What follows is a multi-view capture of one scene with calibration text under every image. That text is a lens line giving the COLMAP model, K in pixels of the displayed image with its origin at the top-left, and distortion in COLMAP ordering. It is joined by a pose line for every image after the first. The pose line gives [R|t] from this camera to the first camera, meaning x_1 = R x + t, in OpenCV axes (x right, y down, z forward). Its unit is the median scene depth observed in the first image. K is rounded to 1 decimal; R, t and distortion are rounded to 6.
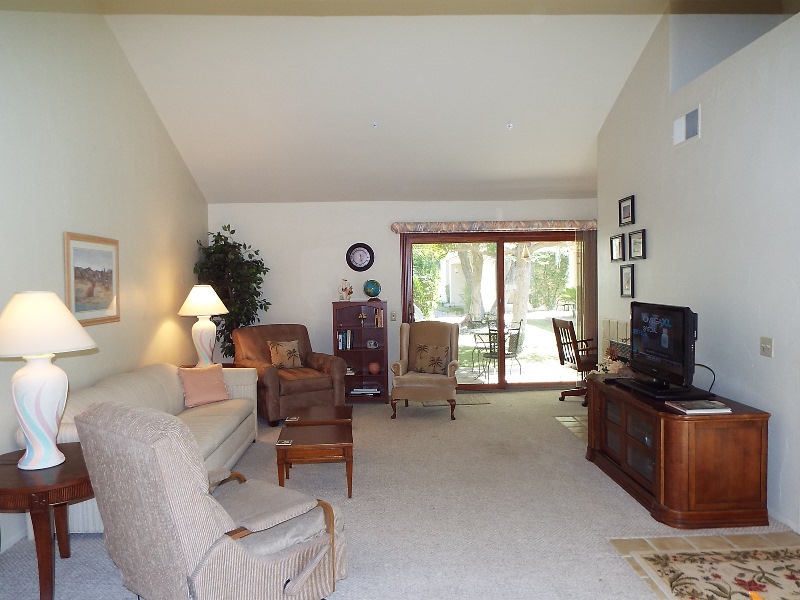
lens RADIAL K [[580.4, 0, 401.8], [0, 580.4, 303.4], [0, 0, 1]] dist [-0.012989, -0.011330]
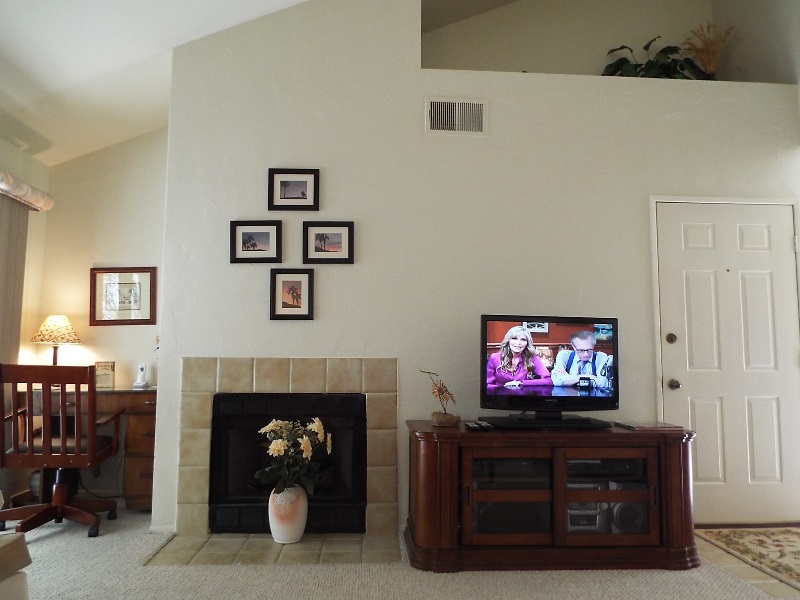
lens RADIAL K [[580.4, 0, 401.8], [0, 580.4, 303.4], [0, 0, 1]] dist [-0.012989, -0.011330]
pose [[-0.026293, 0.110886, 0.993485, -0.500453], [0.024028, 0.993612, -0.110264, 0.082532], [-0.999365, 0.020972, -0.028790, 1.666248]]
